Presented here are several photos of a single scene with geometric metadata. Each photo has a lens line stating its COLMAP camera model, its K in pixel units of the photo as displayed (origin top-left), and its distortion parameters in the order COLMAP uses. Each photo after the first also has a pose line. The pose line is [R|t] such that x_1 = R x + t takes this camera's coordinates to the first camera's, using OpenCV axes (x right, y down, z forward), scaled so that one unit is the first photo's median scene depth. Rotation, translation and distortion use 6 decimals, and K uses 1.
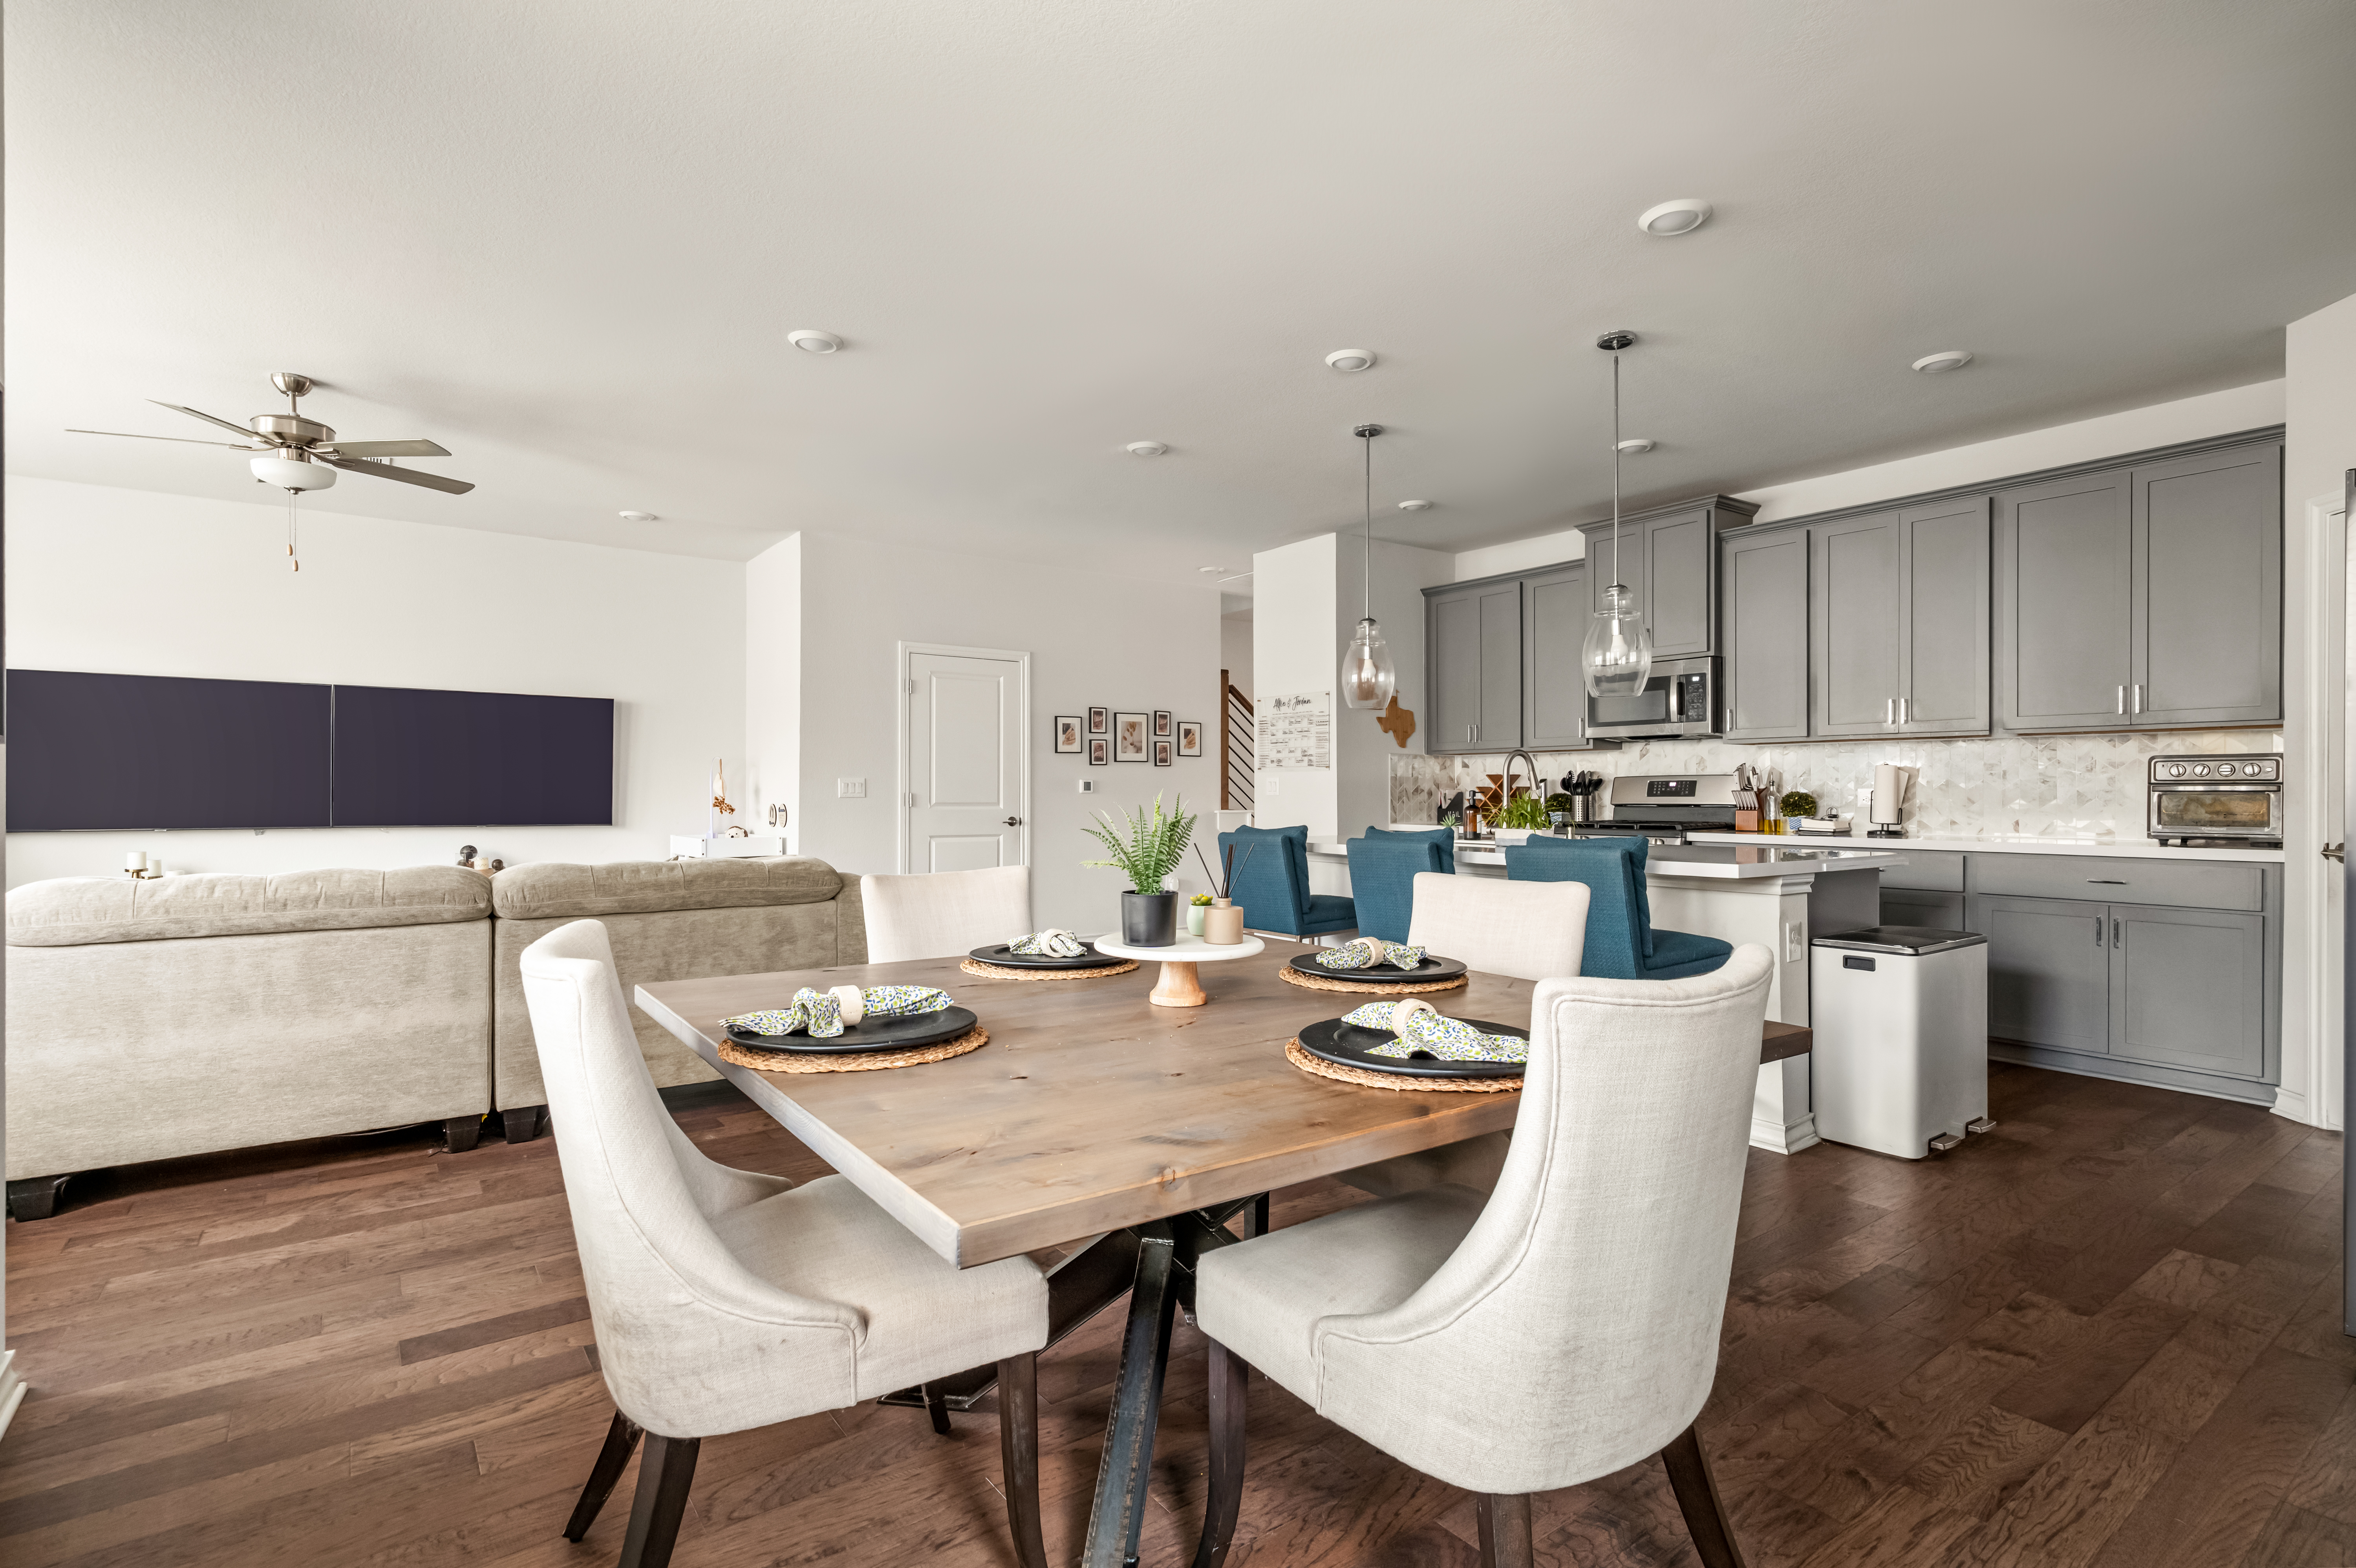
lens RADIAL K [[1130.8, 0, 1185.5], [0, 1130.8, 789.6], [0, 0, 1]] dist [0.007907, -0.000138]
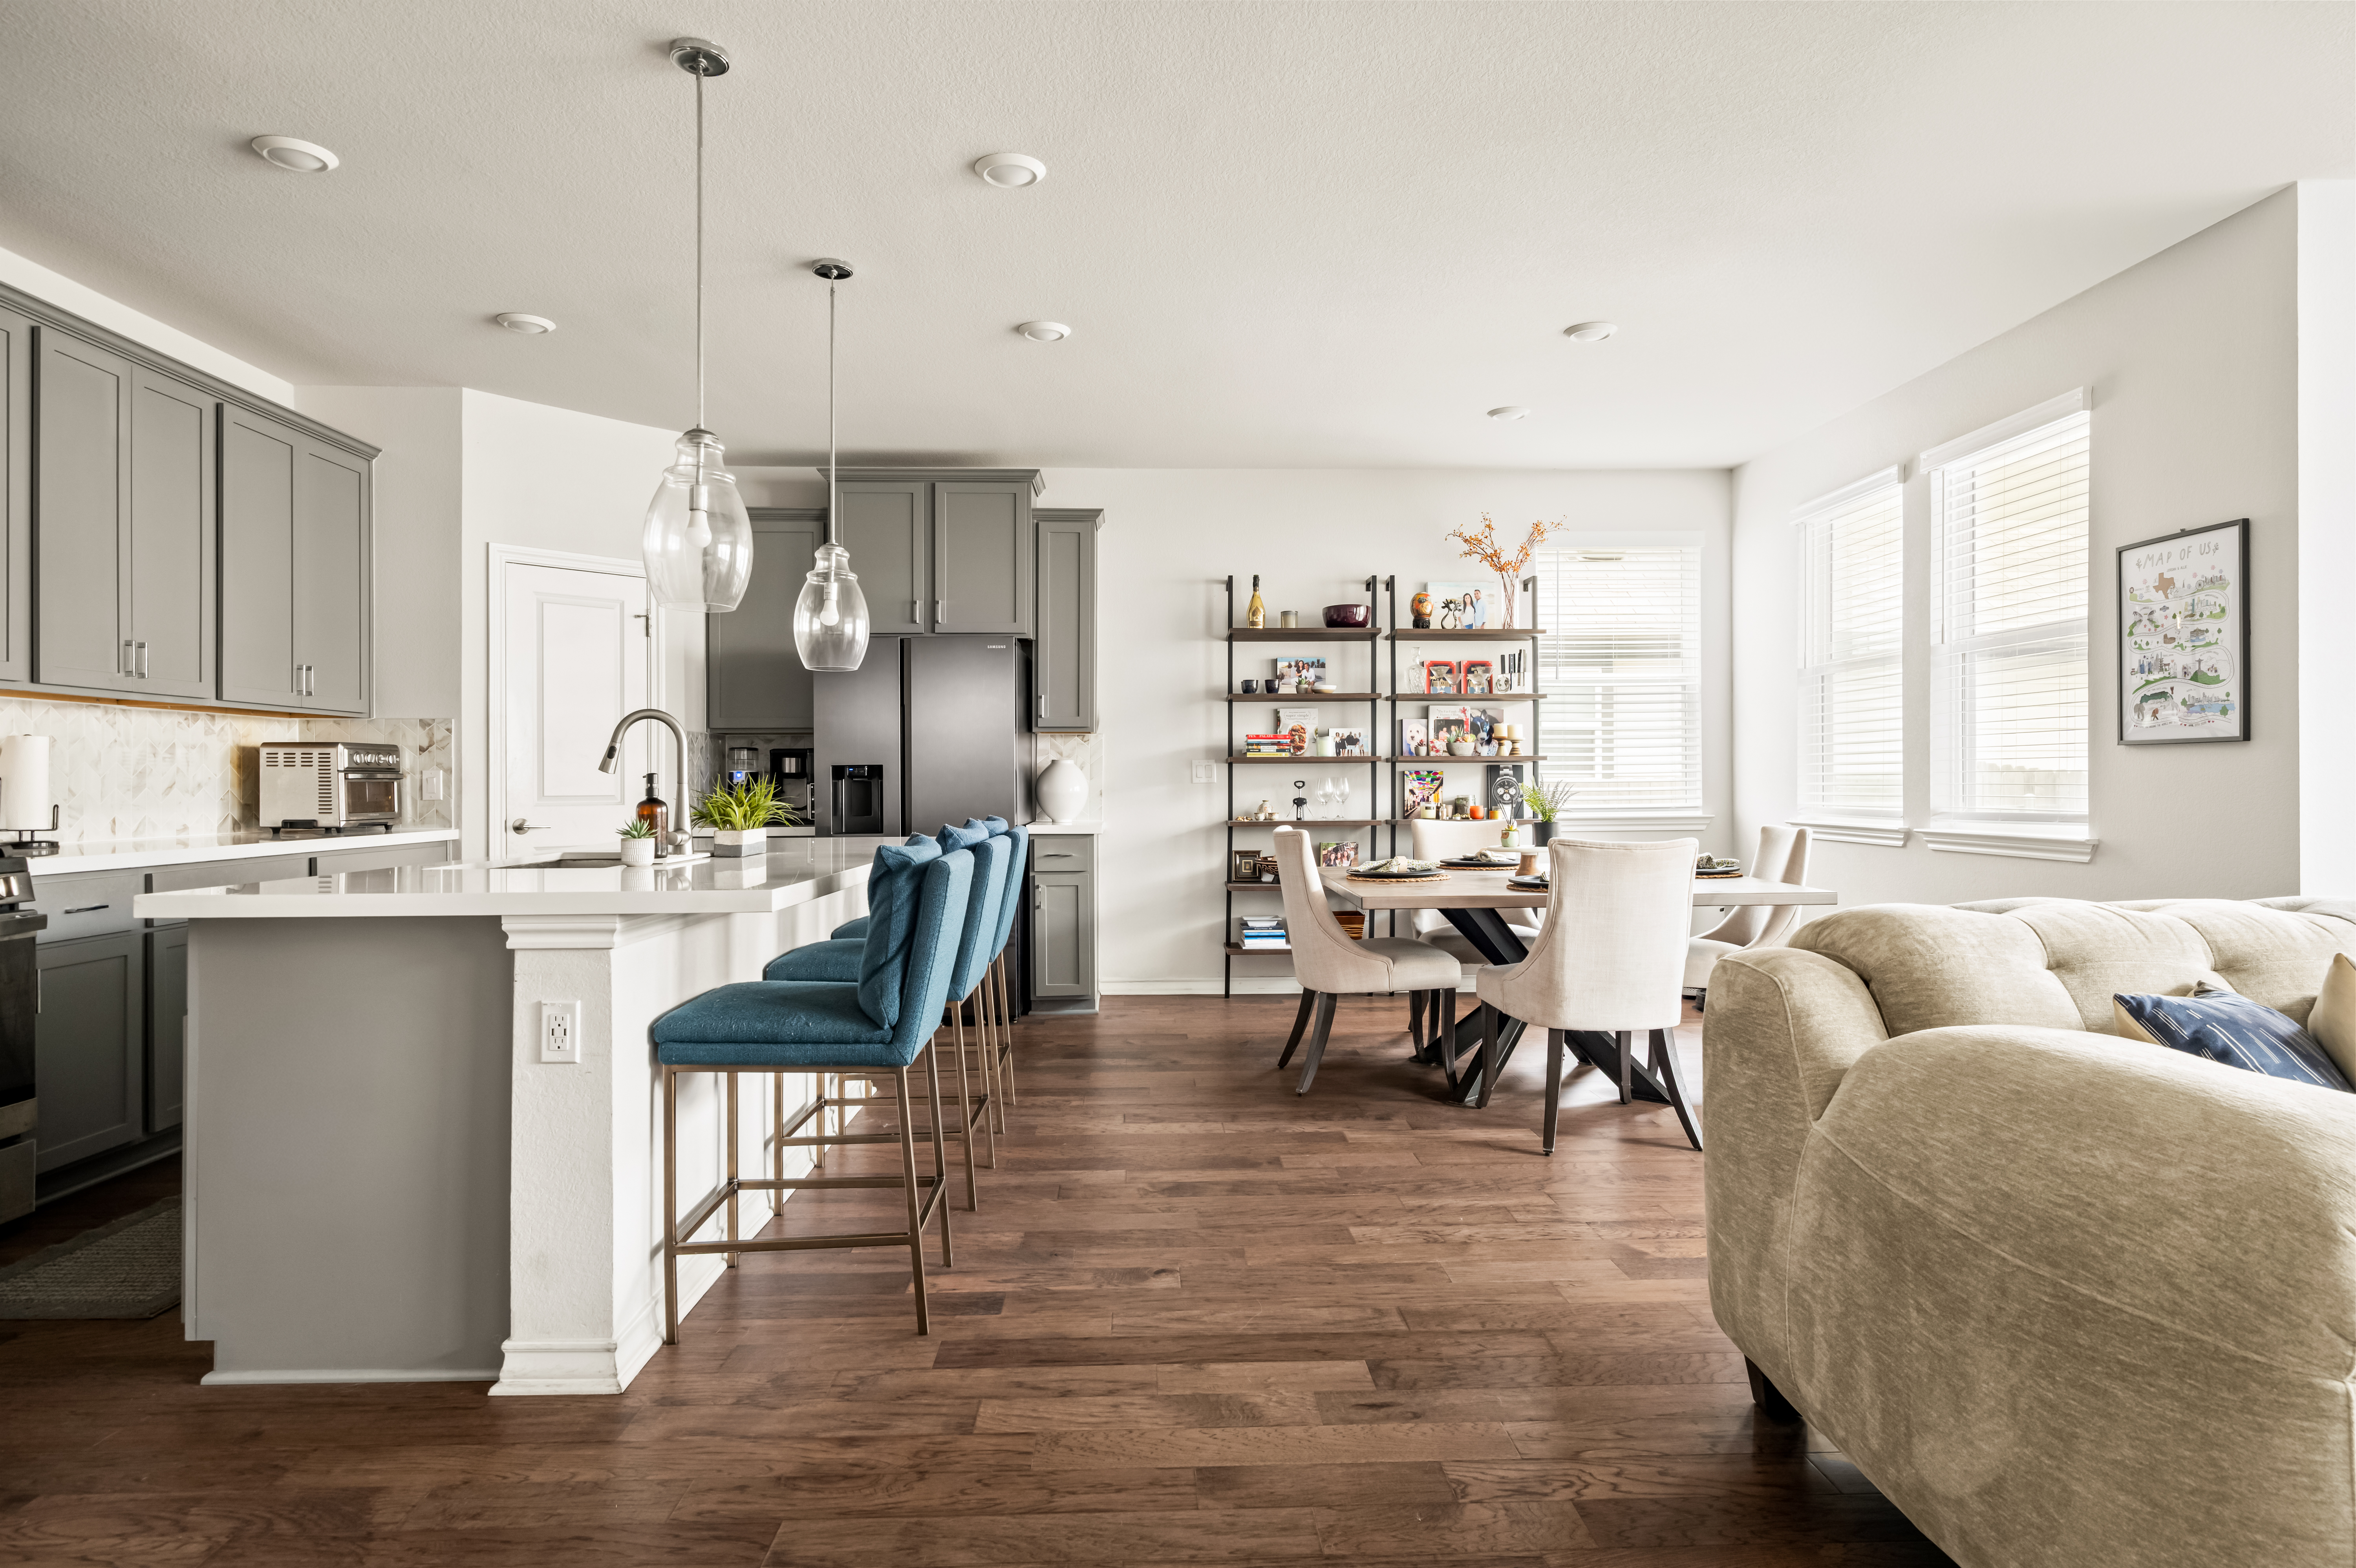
lens RADIAL K [[1327.9, 0, 1186.2], [0, 1327.9, 779.8], [0, 0, 1]] dist [0.009025, -0.003094]
pose [[-0.824561, 0.003106, 0.565765, -0.257428], [0.002251, 0.999995, -0.002210, 0.004362], [-0.565769, -0.000548, -0.824564, 1.000350]]
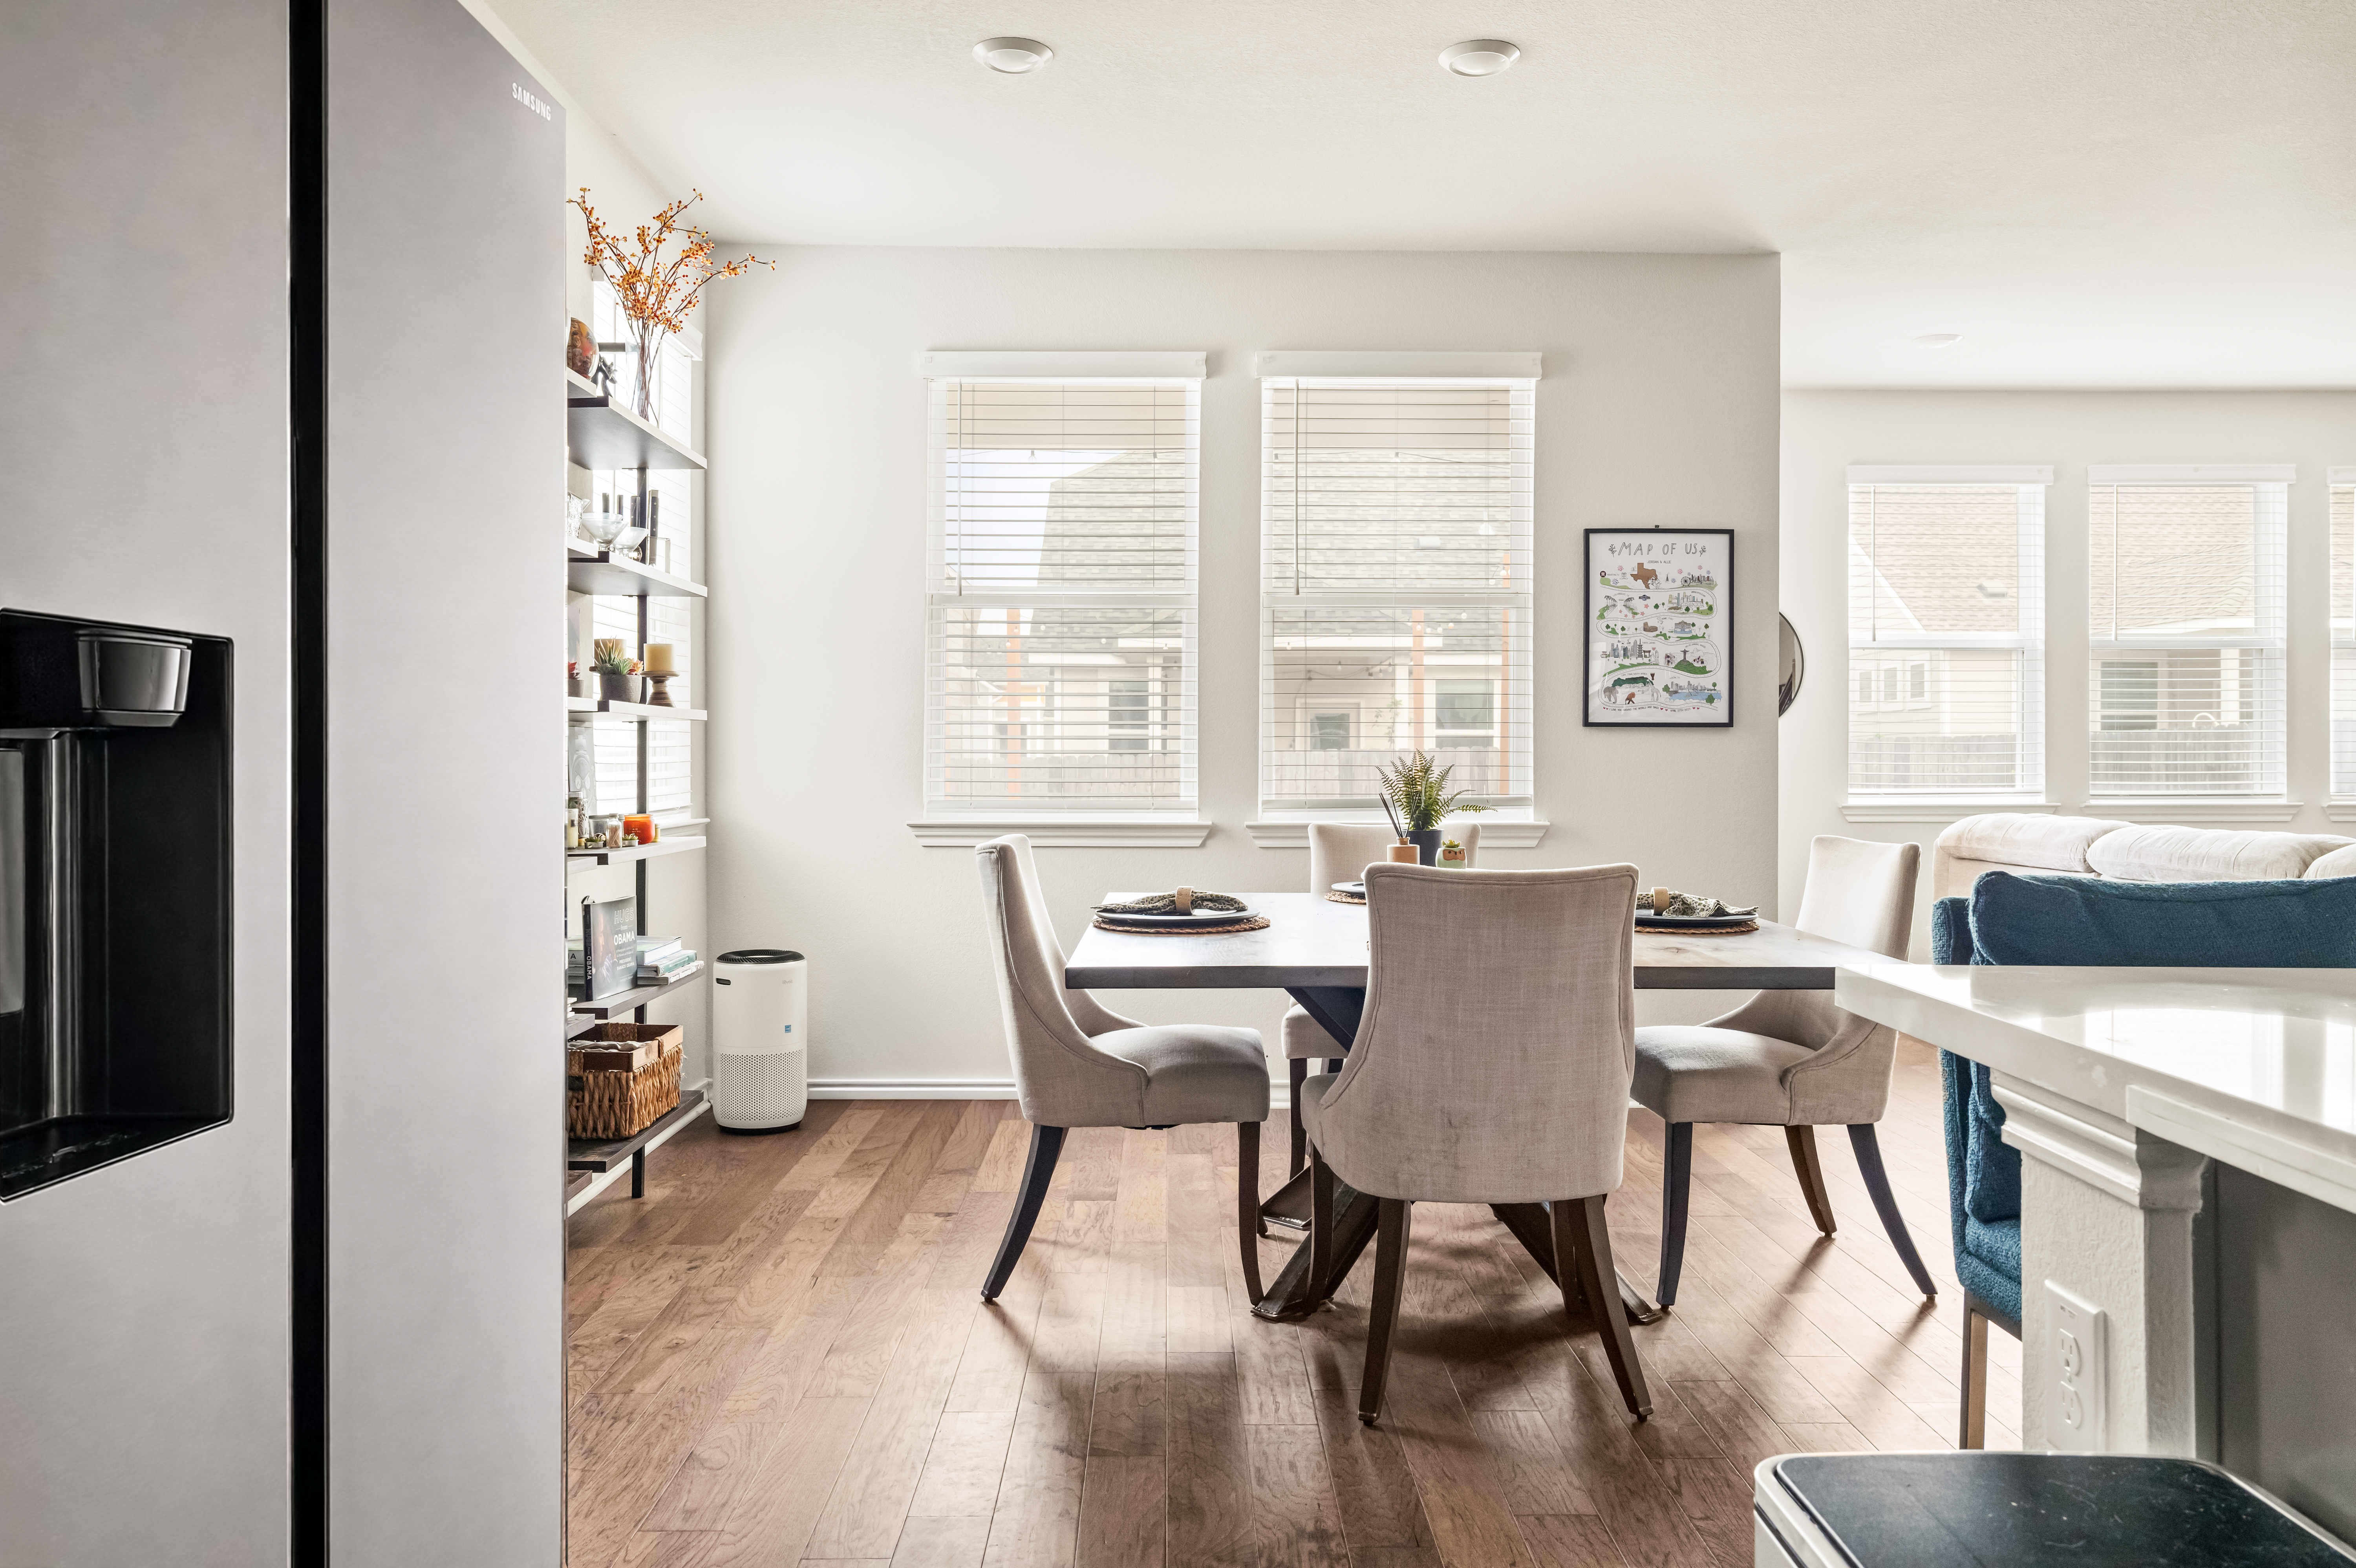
lens RADIAL K [[1708.8, 0, 1183.3], [0, 1708.8, 760.5], [0, 0, 1]] dist [0.005223, 0.006732]
pose [[-0.588257, 0.000423, -0.808674, 0.491018], [0.000357, 1.000000, 0.000264, 0.003363], [0.808674, -0.000133, -0.588257, 0.557753]]
